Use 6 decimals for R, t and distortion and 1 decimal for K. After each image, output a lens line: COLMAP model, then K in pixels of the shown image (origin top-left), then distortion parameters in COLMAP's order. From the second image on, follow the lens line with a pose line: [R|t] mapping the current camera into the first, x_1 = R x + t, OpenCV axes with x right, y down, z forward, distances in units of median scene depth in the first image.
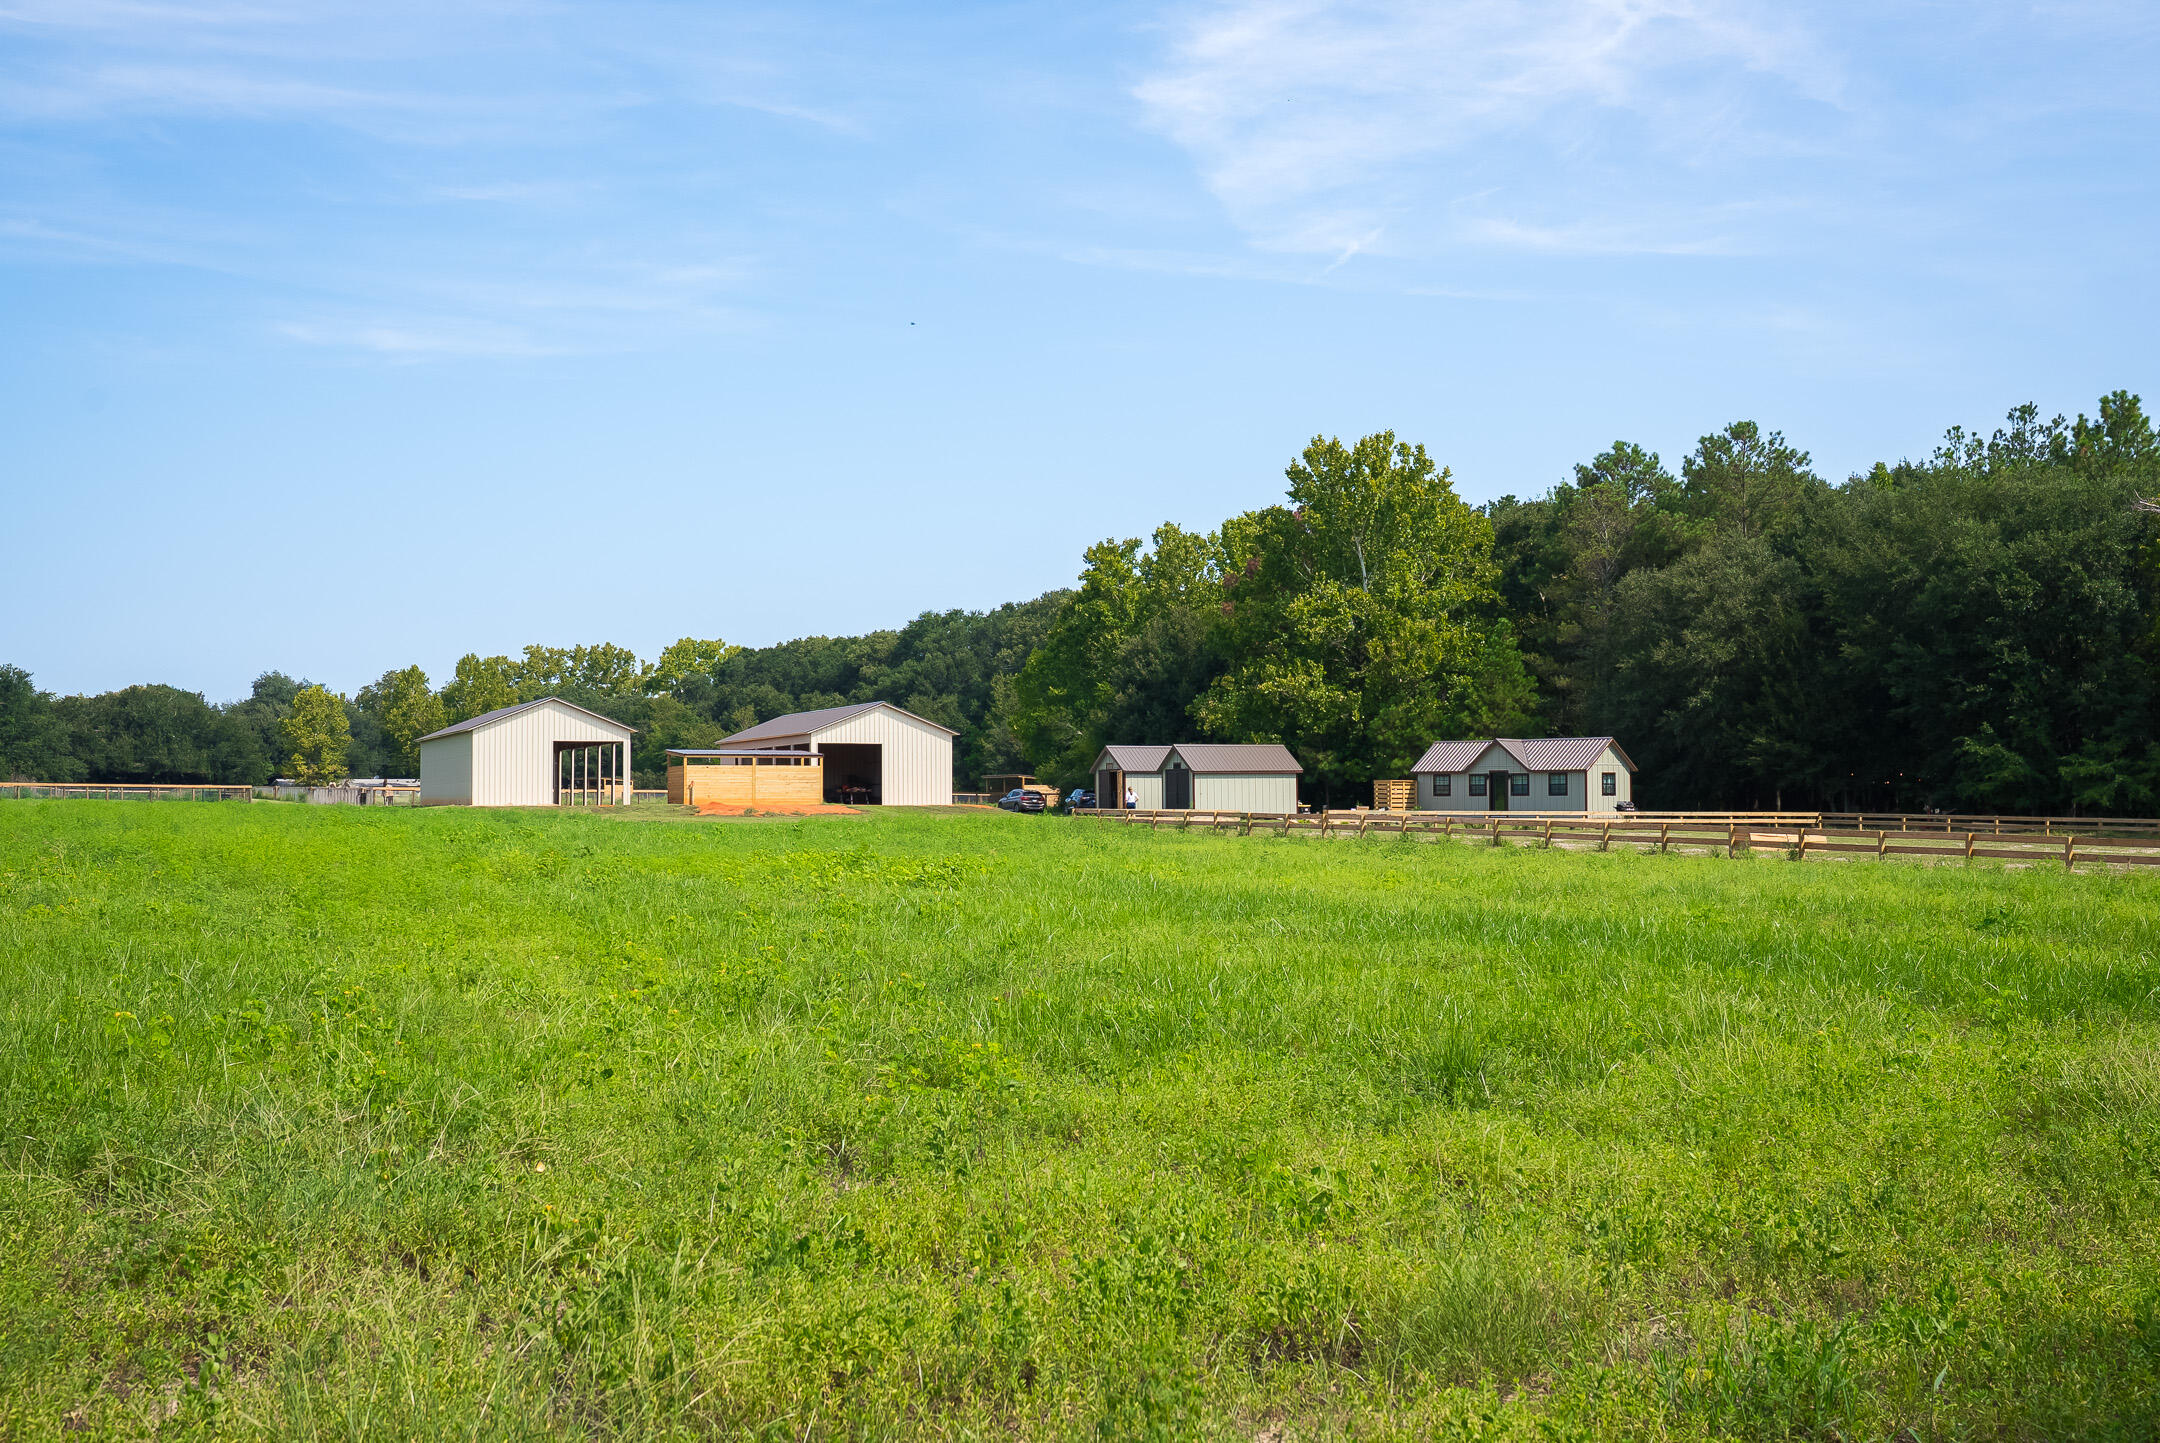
lens RADIAL K [[2508.8, 0, 1081.0], [0, 2508.8, 723.9], [0, 0, 1]] dist [0.017656, 0.000000]
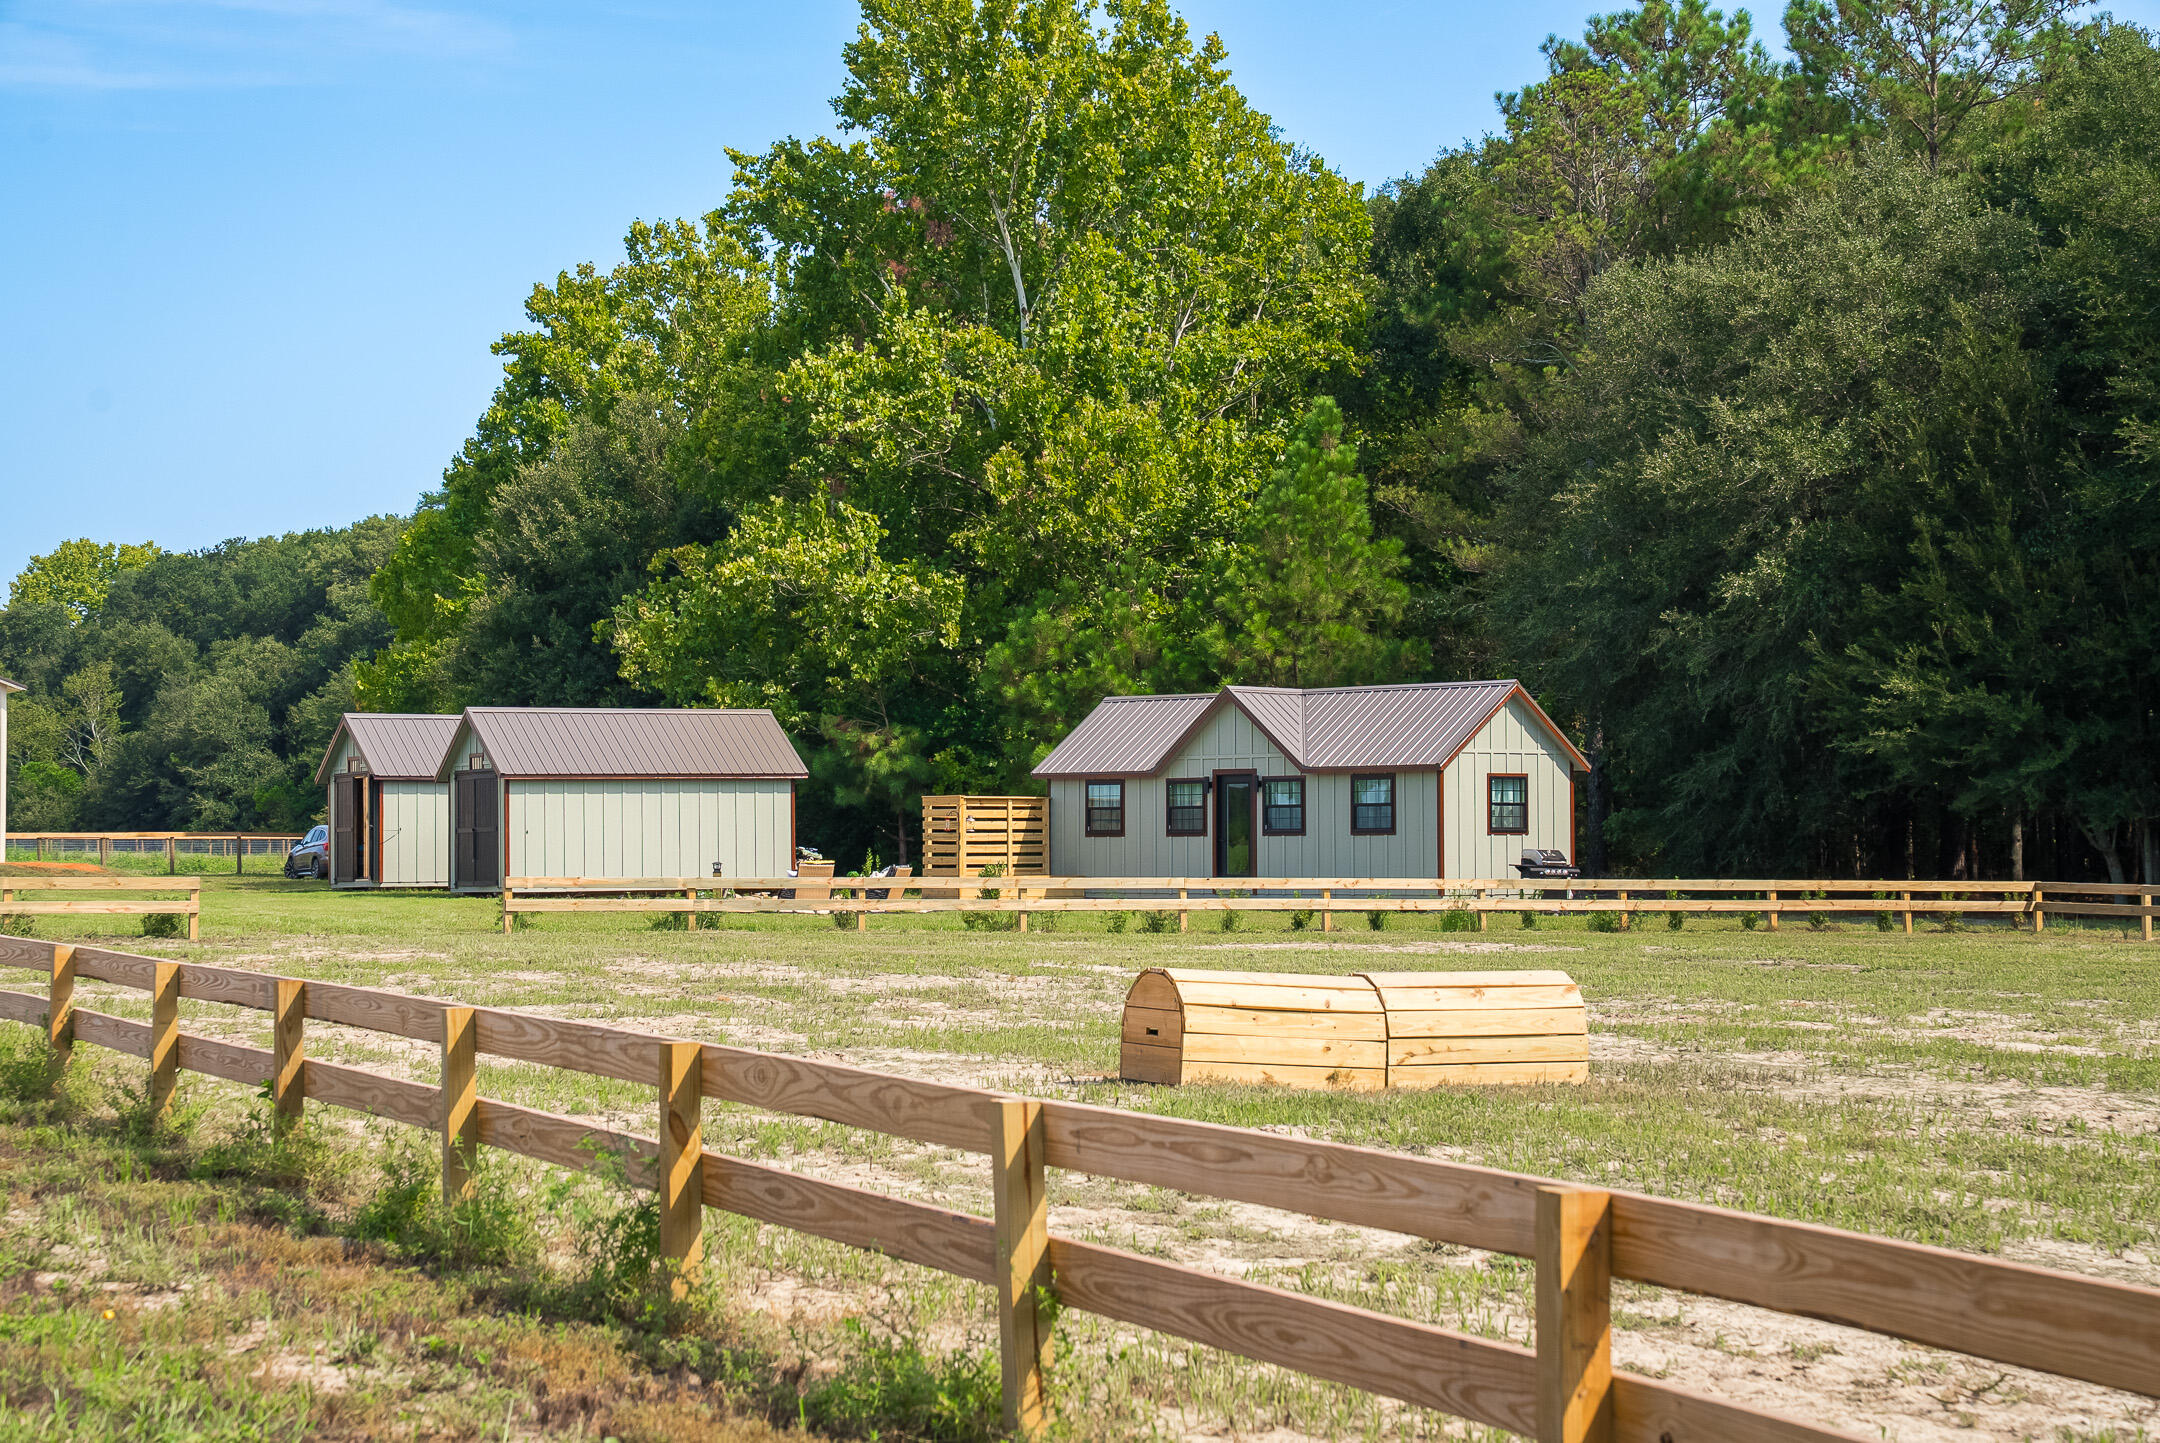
lens RADIAL K [[4336.6, 0, 1079.6], [0, 4336.6, 714.5], [0, 0, 1]] dist [0.304937, 0.000000]
pose [[0.999890, -0.001365, 0.014800, 0.127005], [0.001377, 0.999999, -0.000832, 0.010169], [-0.014799, 0.000852, 0.999890, 0.323578]]
